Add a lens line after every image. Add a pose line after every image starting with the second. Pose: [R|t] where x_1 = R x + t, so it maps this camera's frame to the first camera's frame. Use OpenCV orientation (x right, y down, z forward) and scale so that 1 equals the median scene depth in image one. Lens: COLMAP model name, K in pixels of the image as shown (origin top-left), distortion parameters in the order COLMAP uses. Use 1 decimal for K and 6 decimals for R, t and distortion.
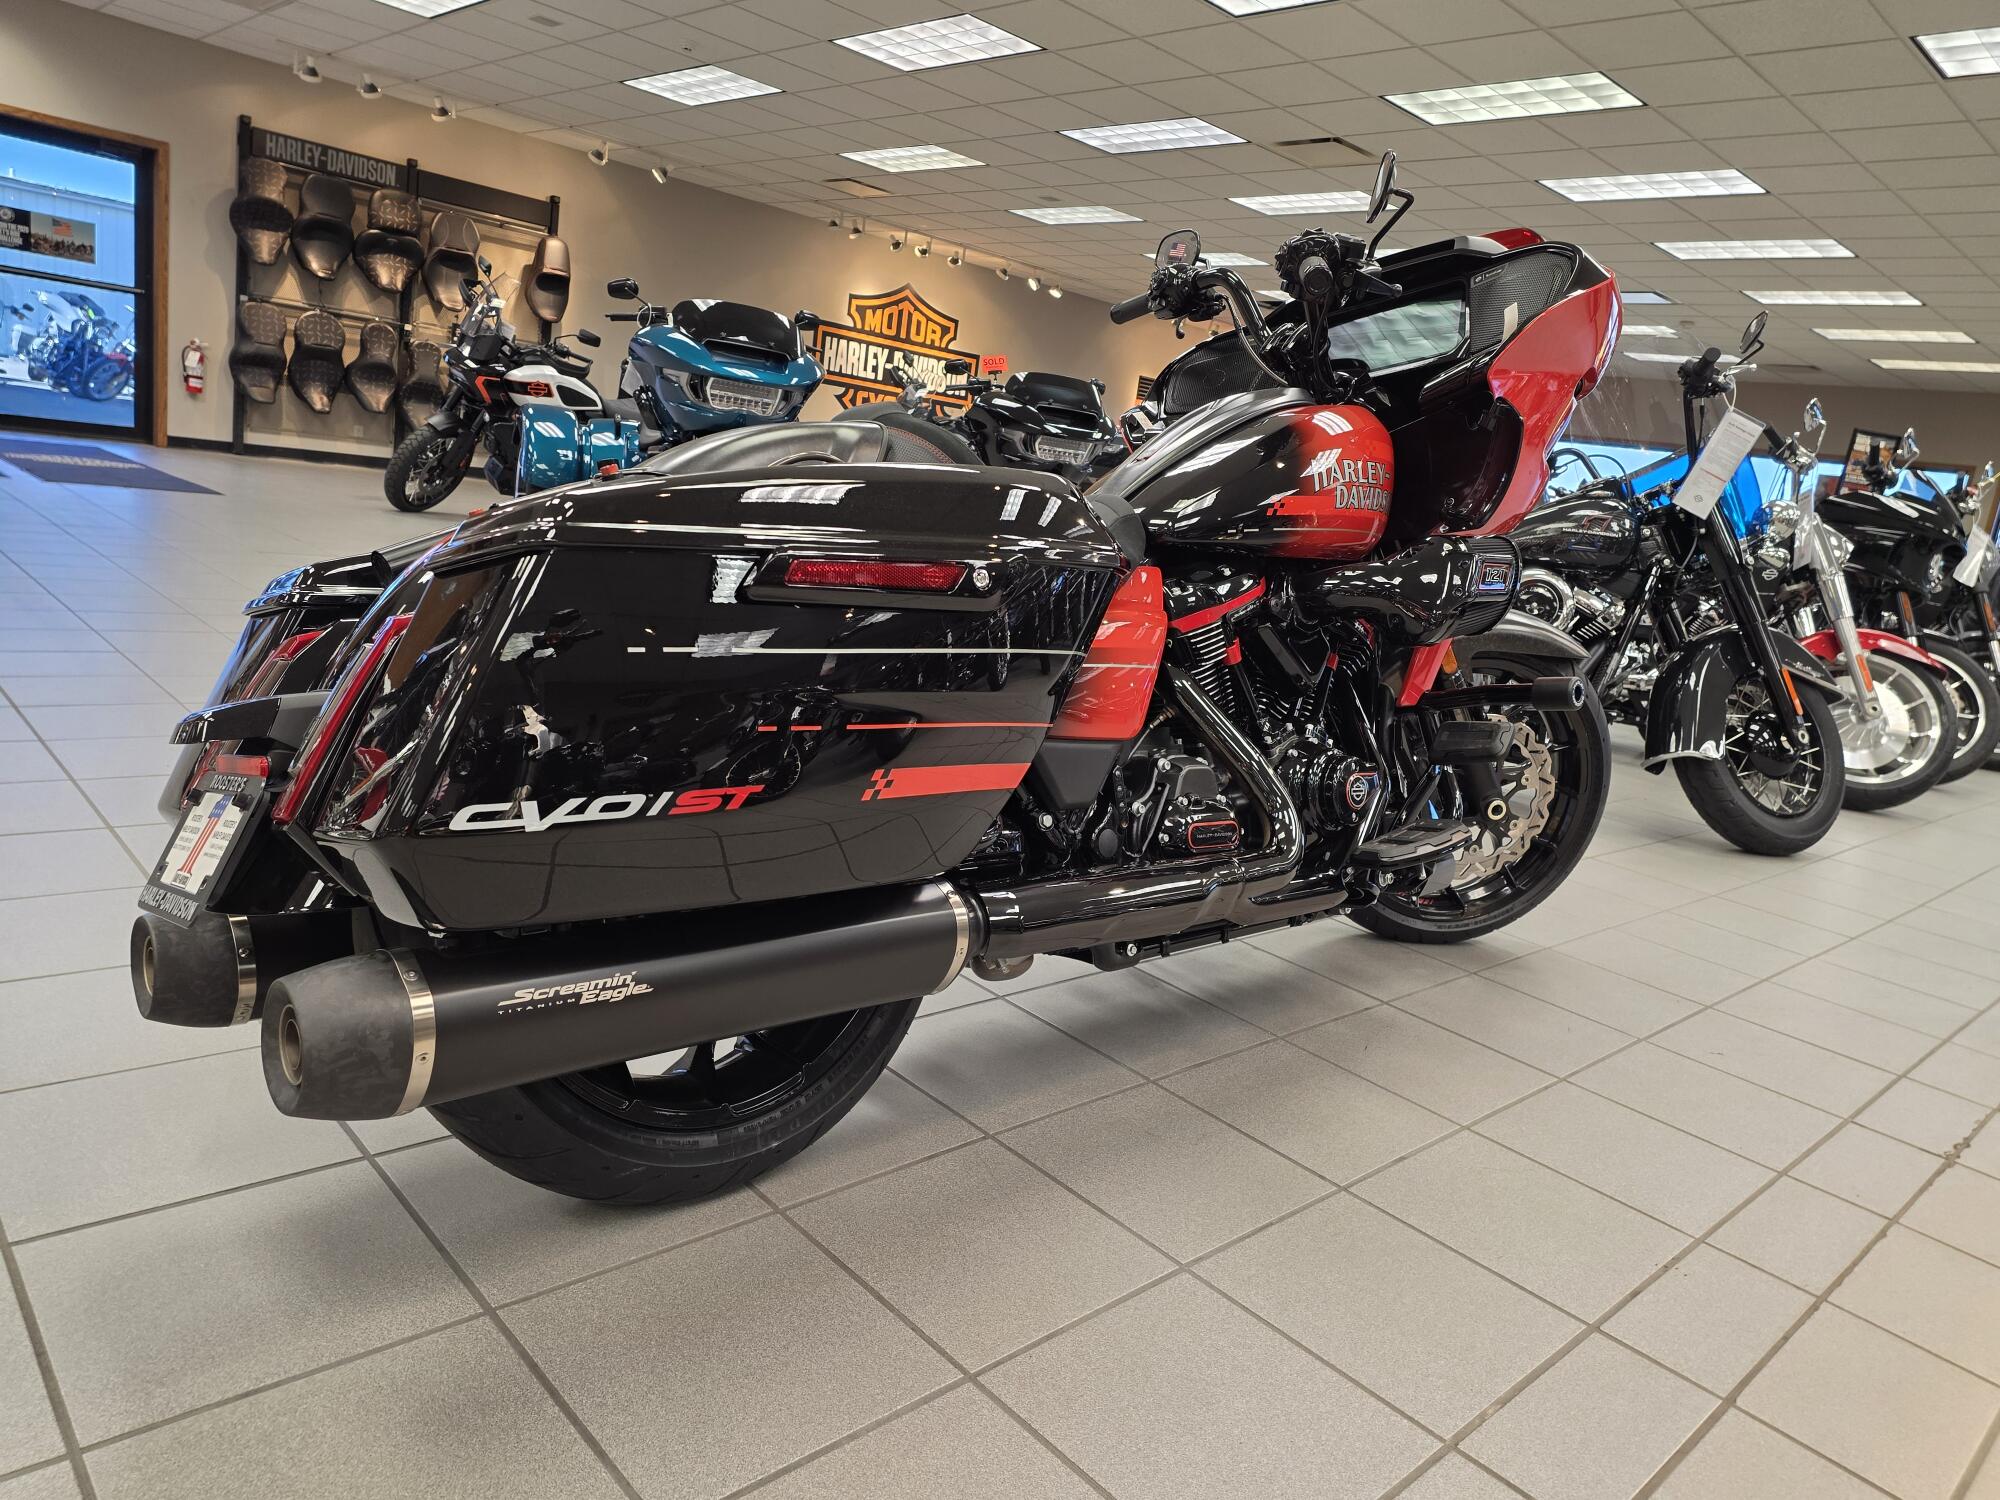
lens RADIAL K [[1333.1, 0, 1020.9], [0, 1333.1, 743.8], [0, 0, 1]] dist [0.049637, -0.034607]
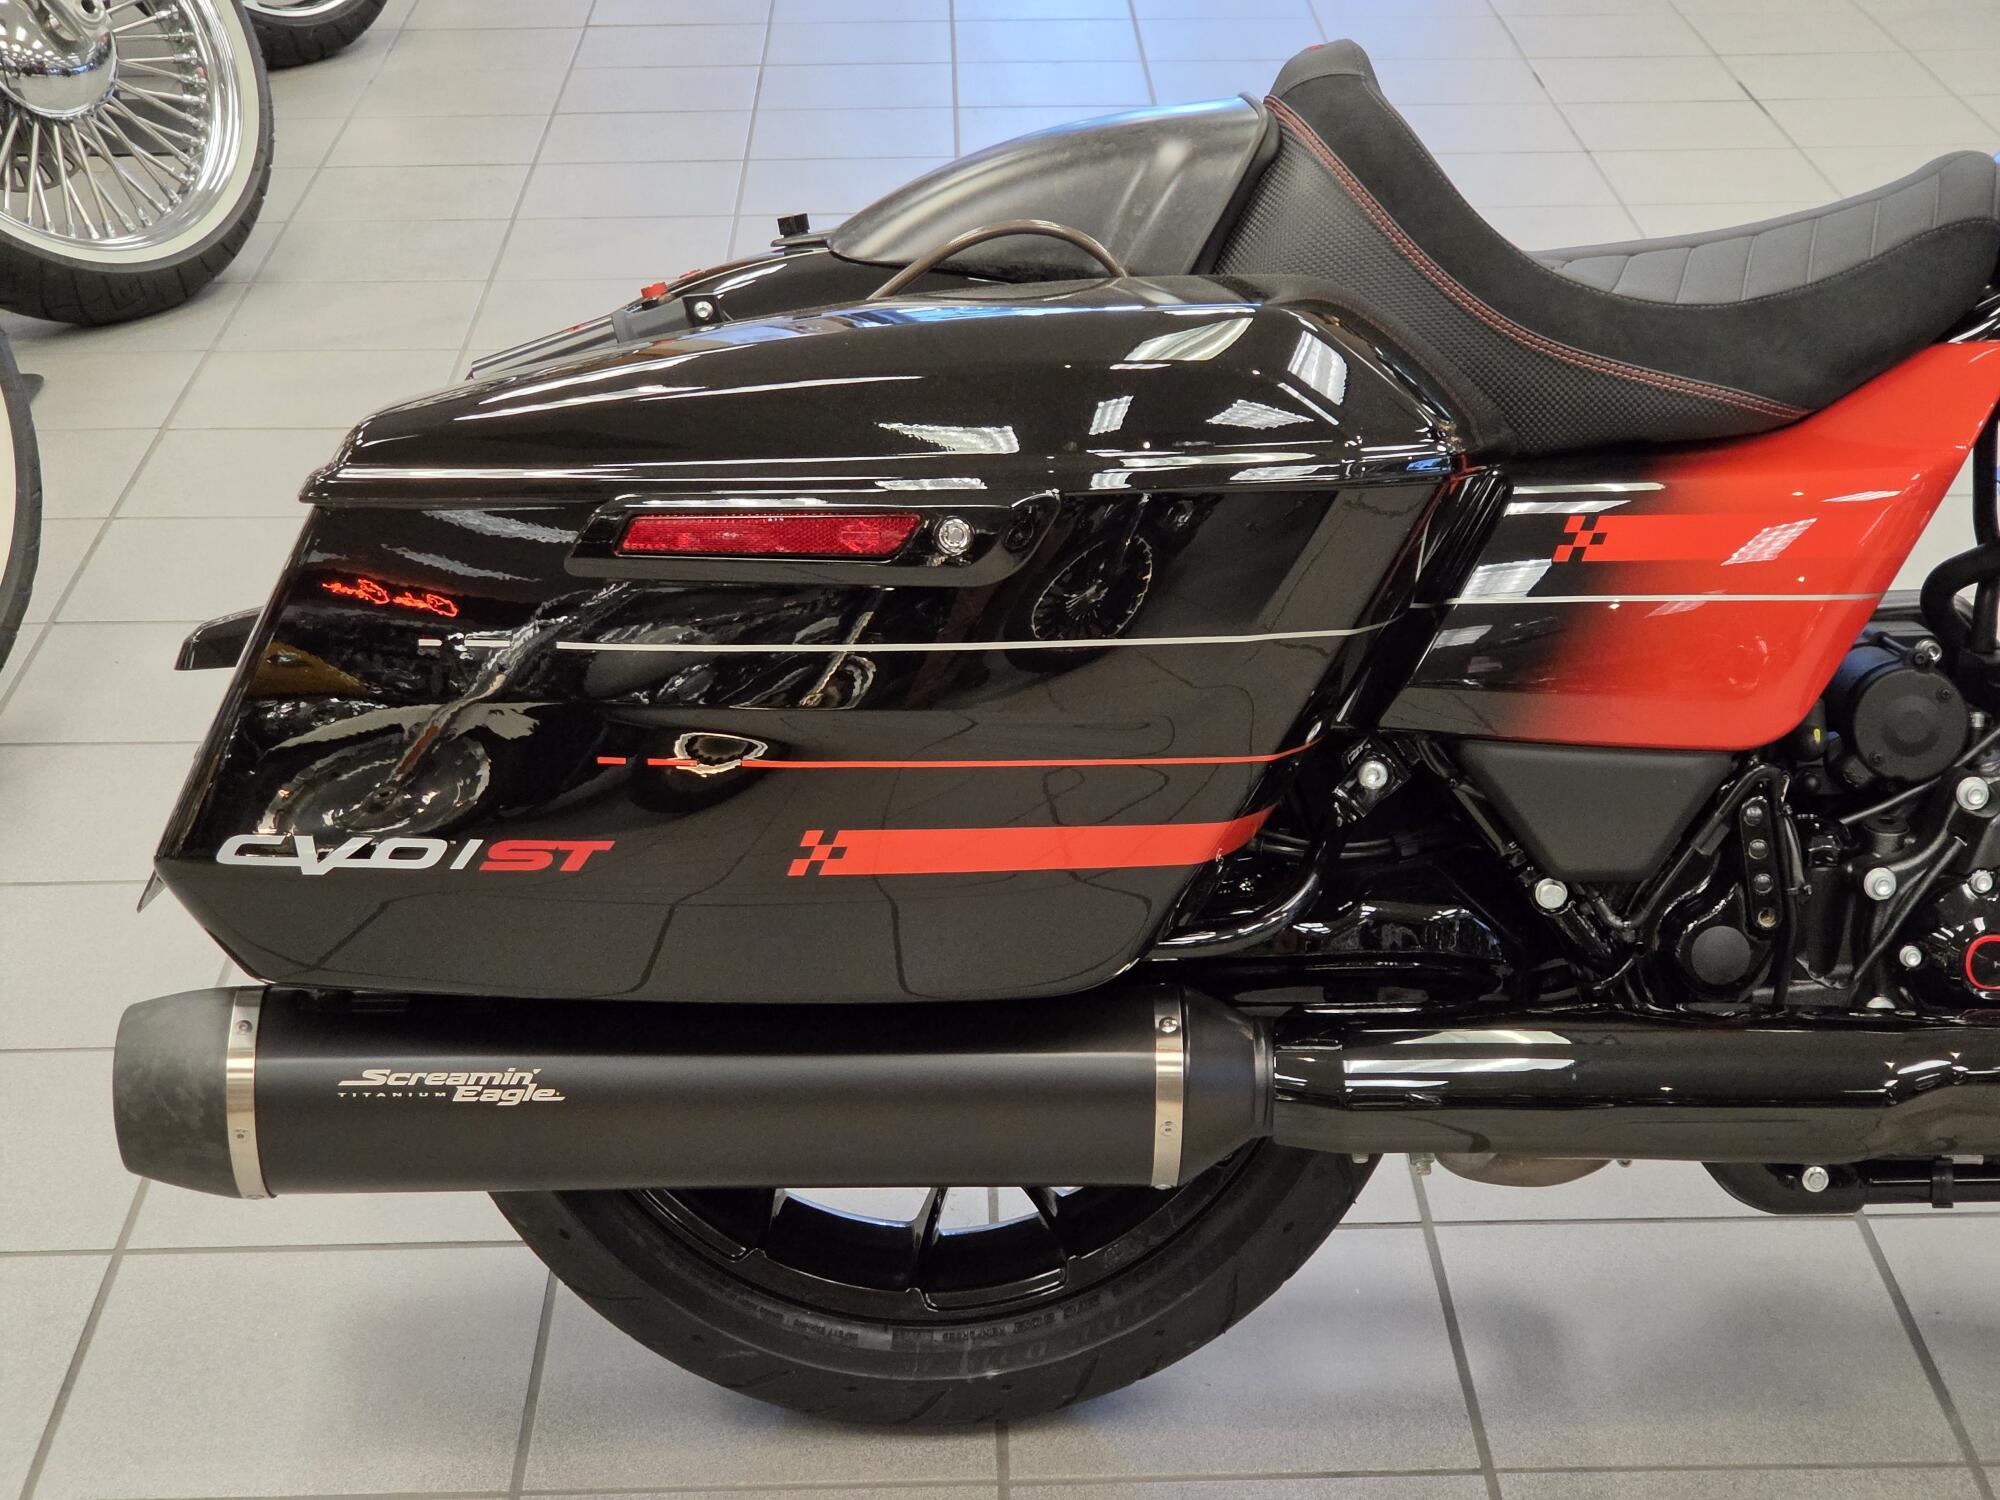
lens RADIAL K [[3840.6, 0, 1002.1], [0, 3840.6, 741.6], [0, 0, 1]] dist [-0.076707, 1.354391]
pose [[0.724671, 0.131292, -0.676472, 0.979073], [-0.029843, 0.986740, 0.159540, -0.260690], [0.688449, -0.095425, 0.718980, -0.199852]]
